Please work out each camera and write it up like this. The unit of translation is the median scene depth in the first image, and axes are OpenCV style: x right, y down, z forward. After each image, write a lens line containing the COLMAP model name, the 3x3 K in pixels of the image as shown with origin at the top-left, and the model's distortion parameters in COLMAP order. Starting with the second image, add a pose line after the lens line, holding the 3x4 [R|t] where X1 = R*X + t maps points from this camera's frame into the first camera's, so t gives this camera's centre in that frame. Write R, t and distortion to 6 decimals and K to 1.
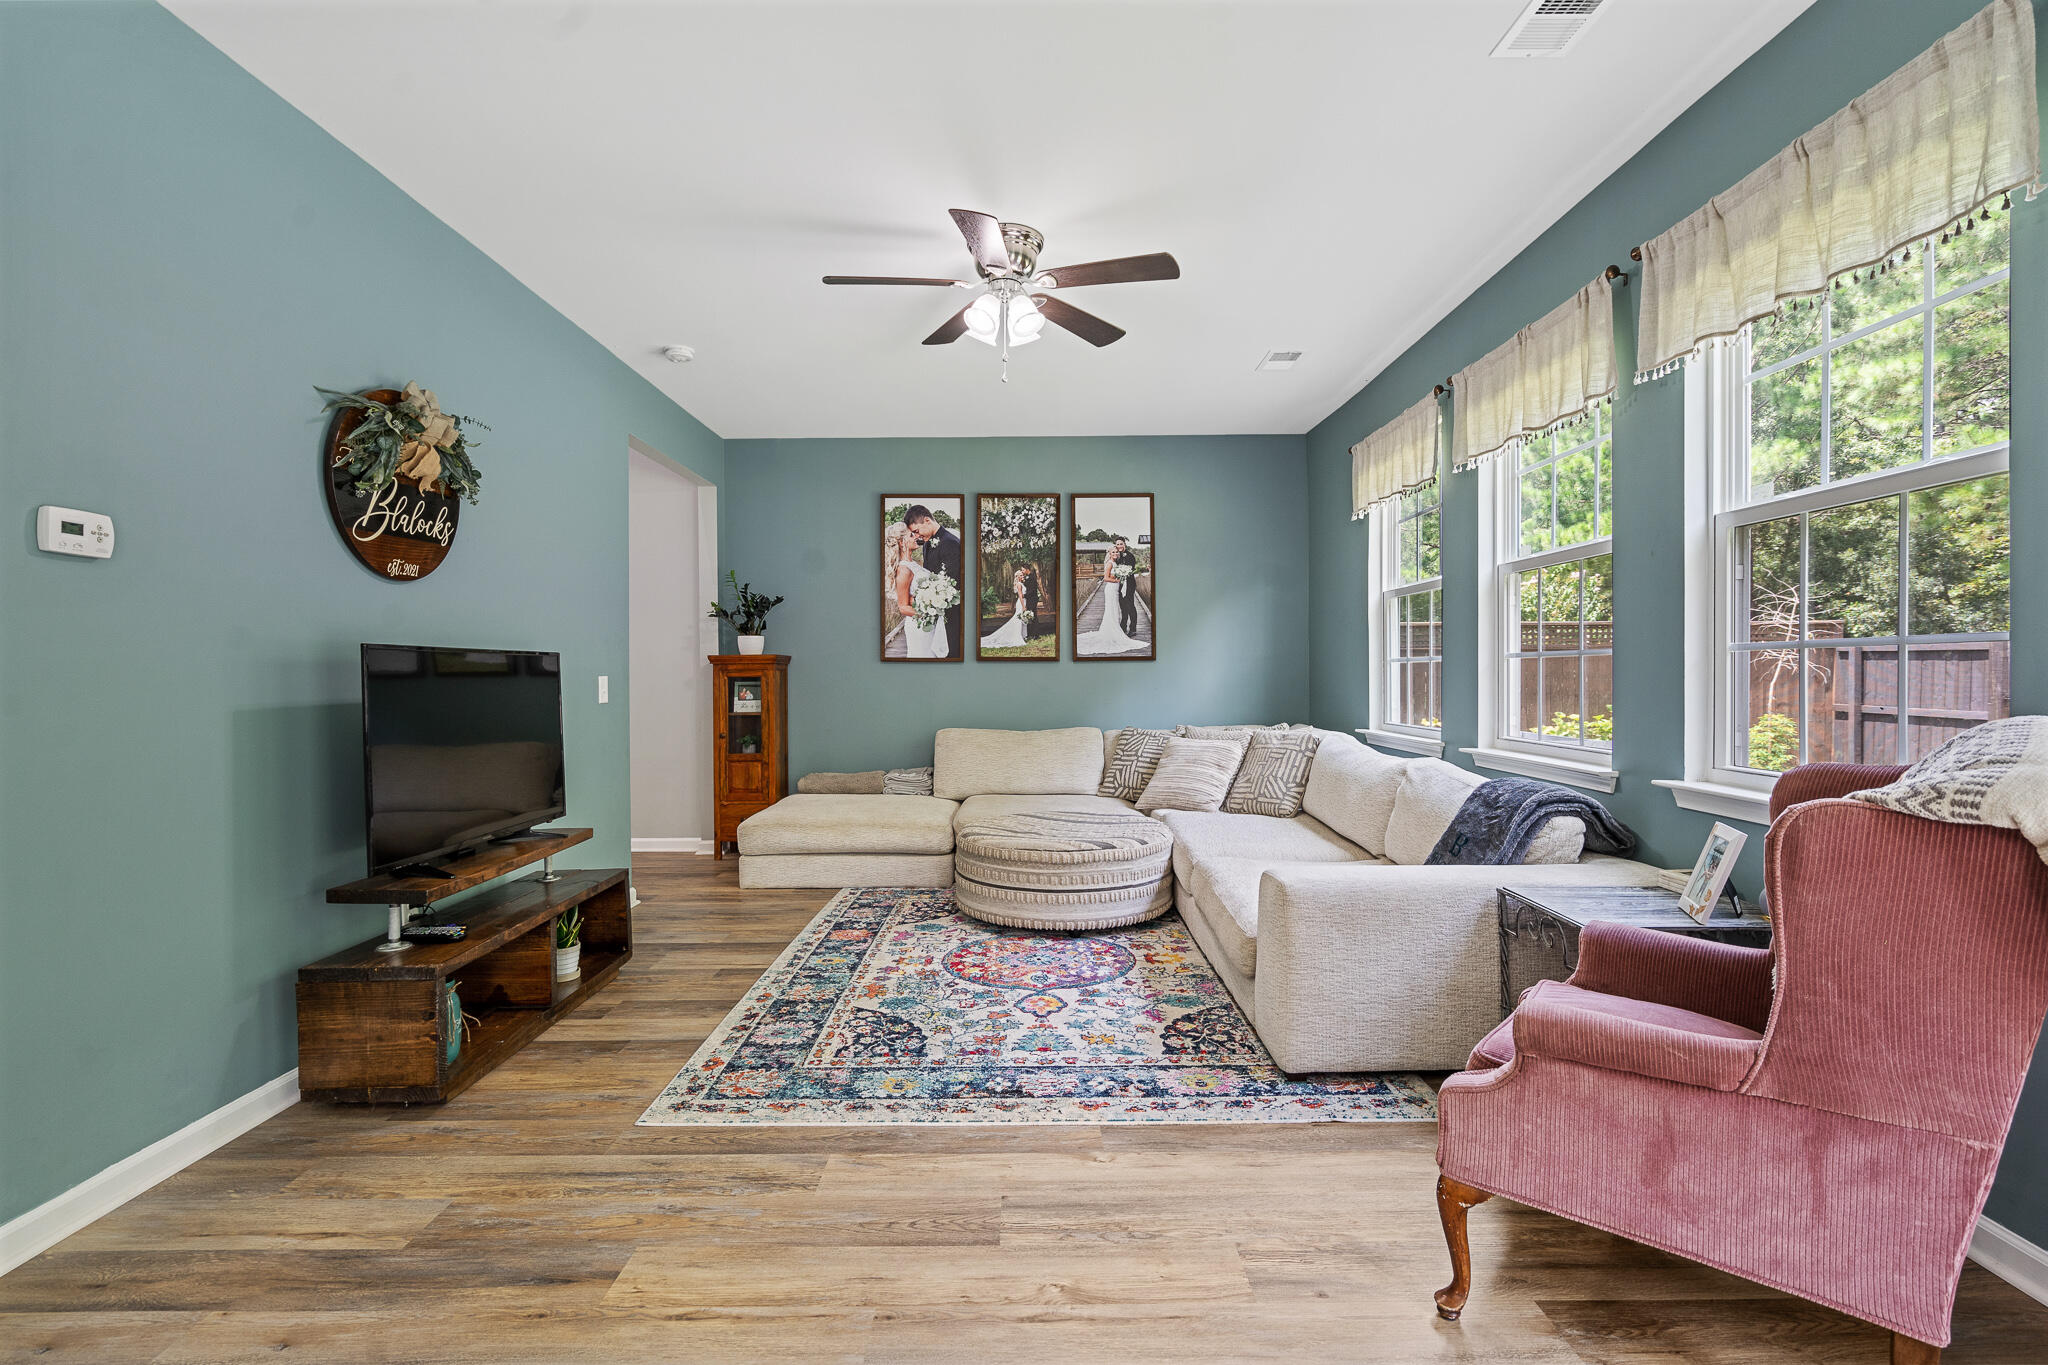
lens RADIAL K [[921.8, 0, 1025.3], [0, 921.8, 681.2], [0, 0, 1]] dist [-0.007515, 0.001982]
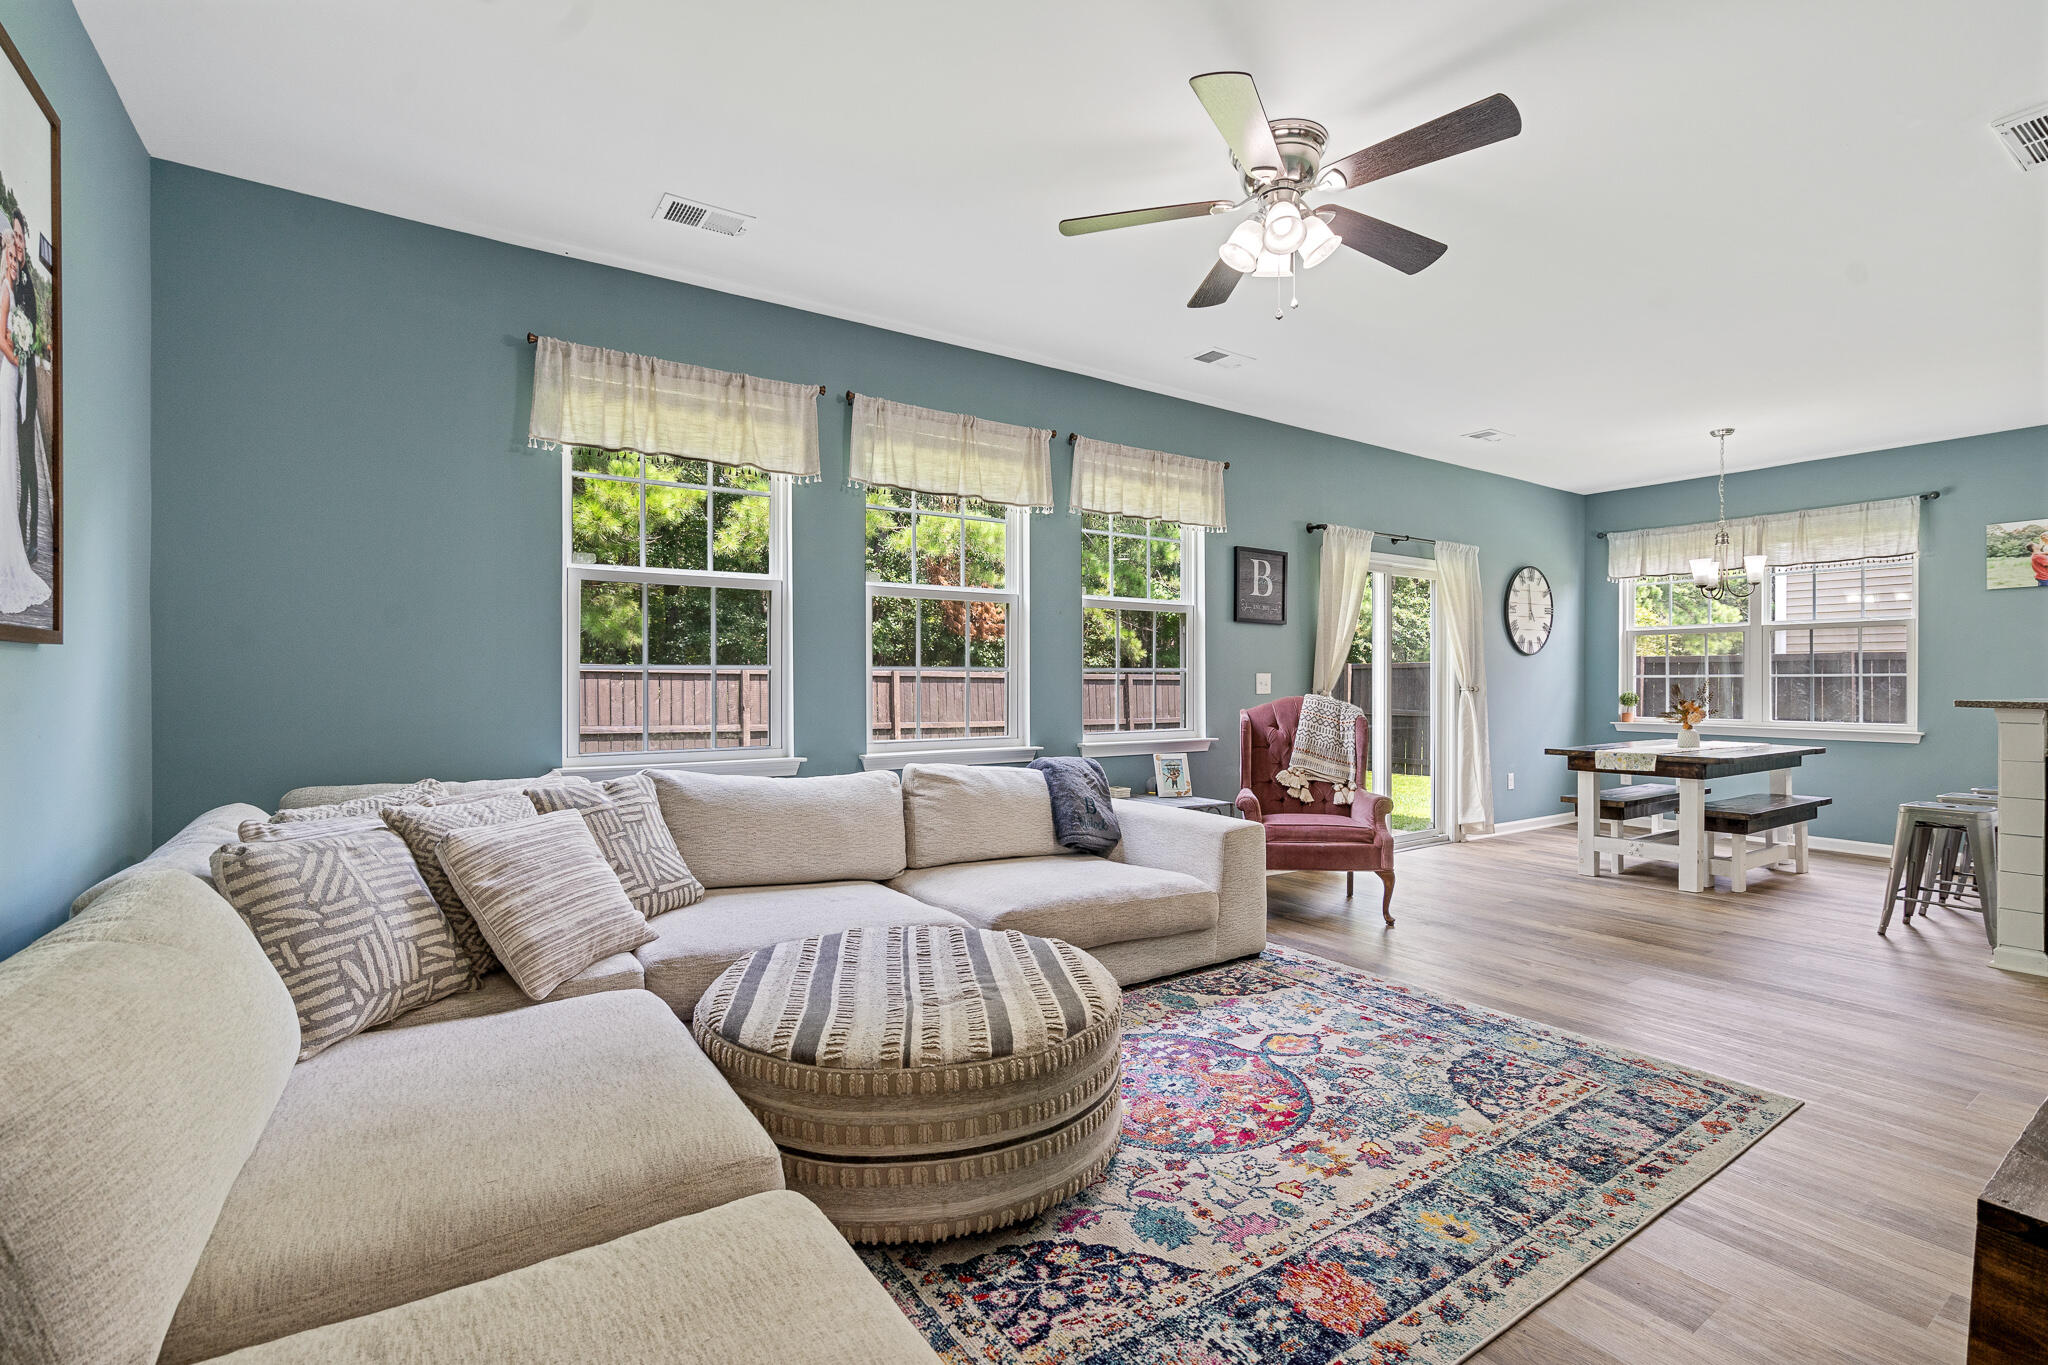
lens RADIAL K [[921.8, 0, 1029.5], [0, 921.8, 691.4], [0, 0, 1]] dist [-0.007515, 0.001982]
pose [[-0.563282, 0.001587, 0.826263, -0.580080], [0.014386, 0.999865, 0.007887, -0.008416], [-0.826139, 0.016329, -0.563229, 1.695485]]
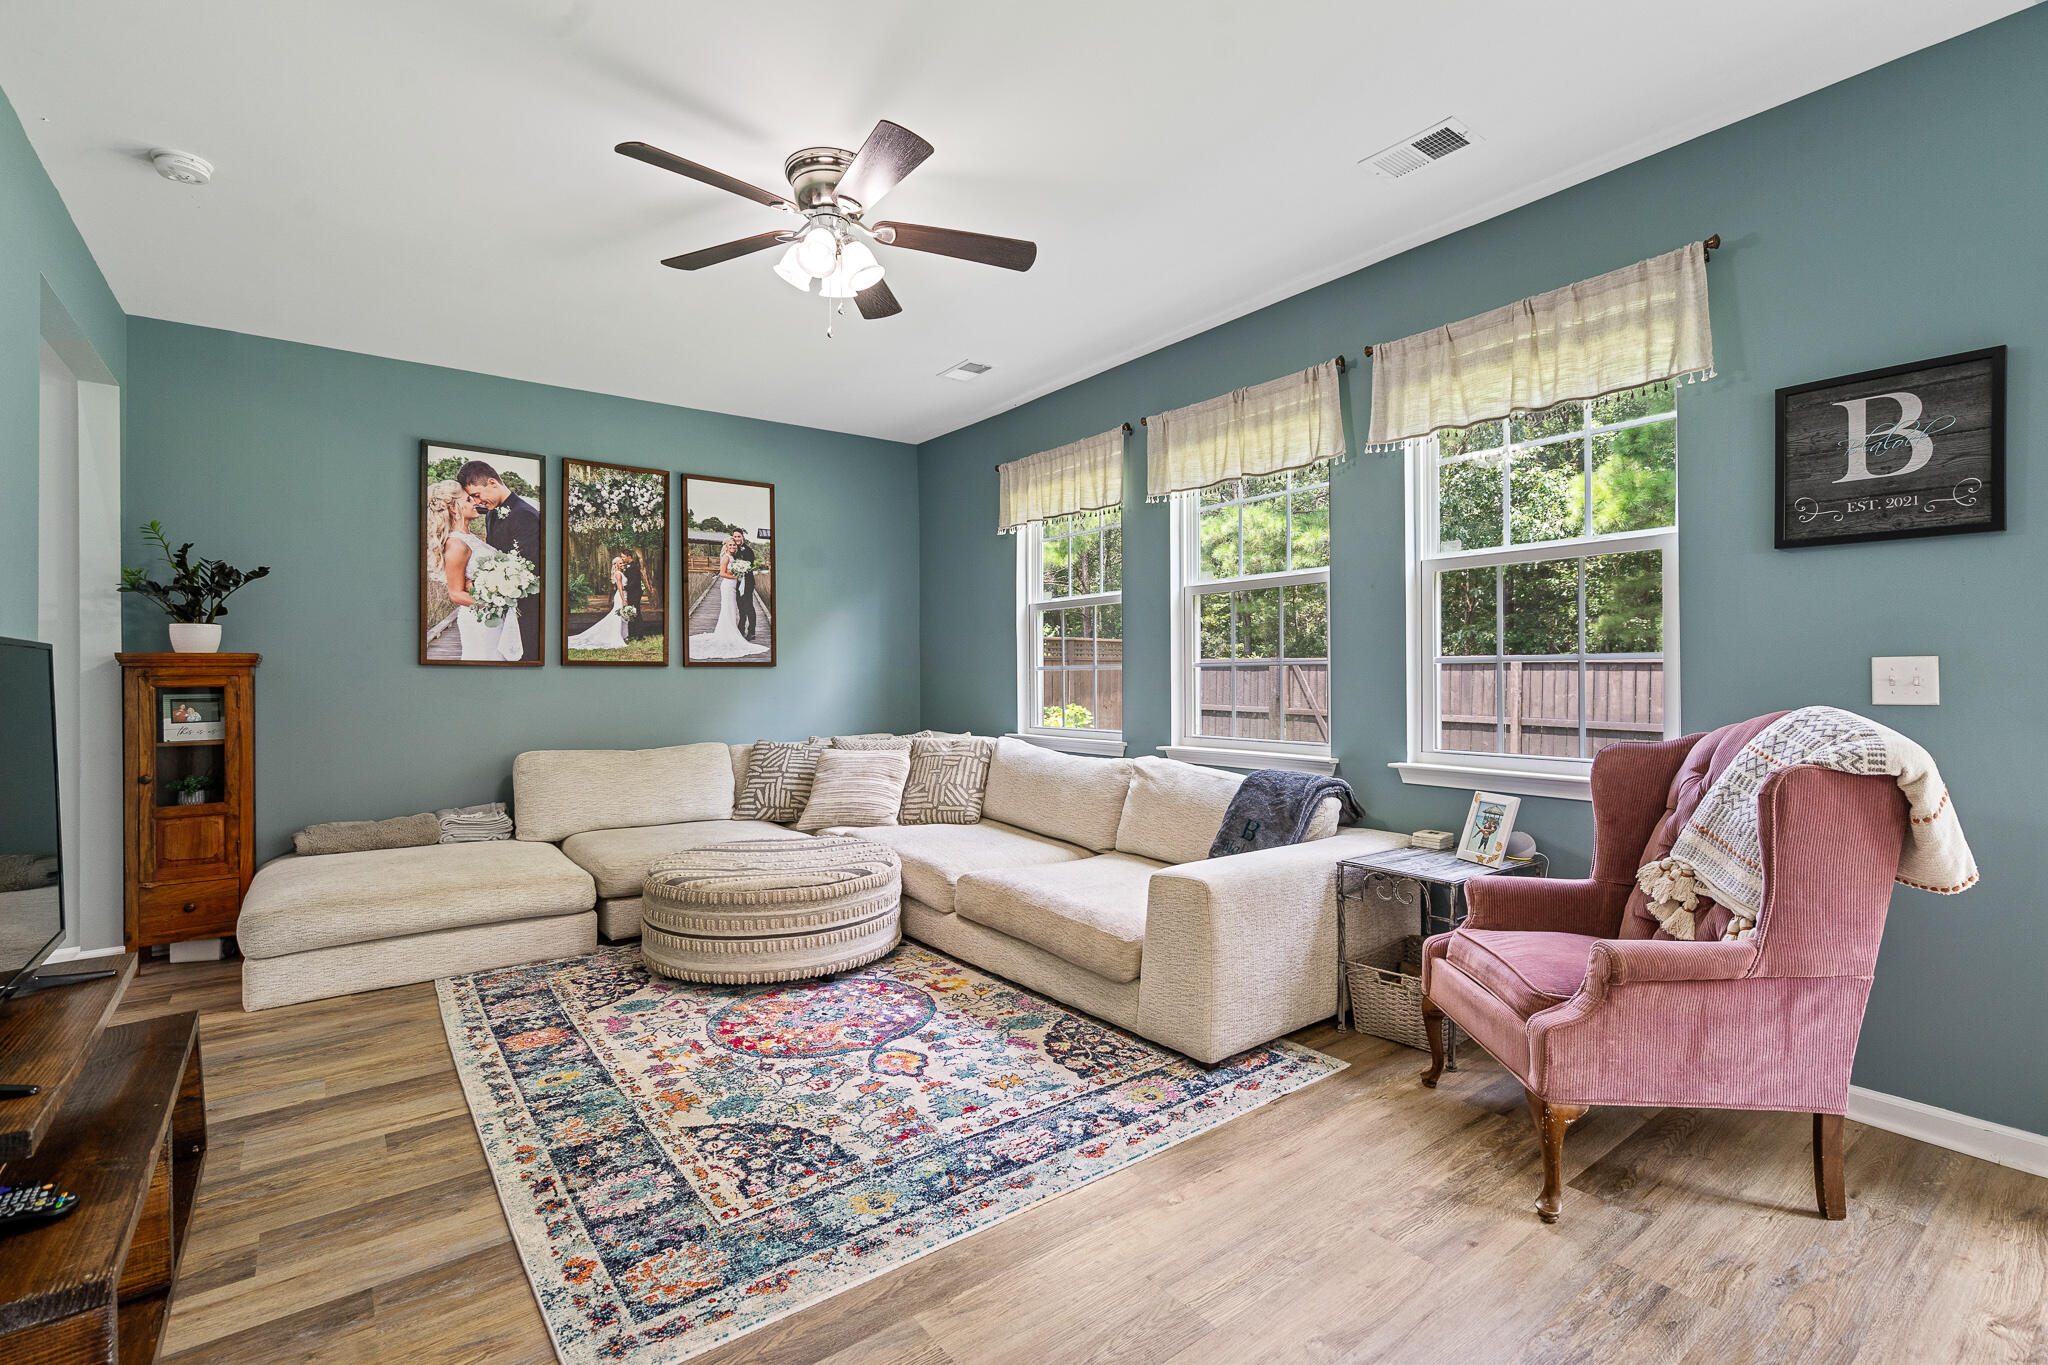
lens RADIAL K [[921.8, 0, 1019.0], [0, 921.8, 677.8], [0, 0, 1]] dist [-0.007515, 0.001982]
pose [[0.797965, 0.001419, 0.602703, -0.408947], [0.005872, 0.999931, -0.010129, -0.001553], [-0.602676, 0.011622, 0.797902, 0.232367]]
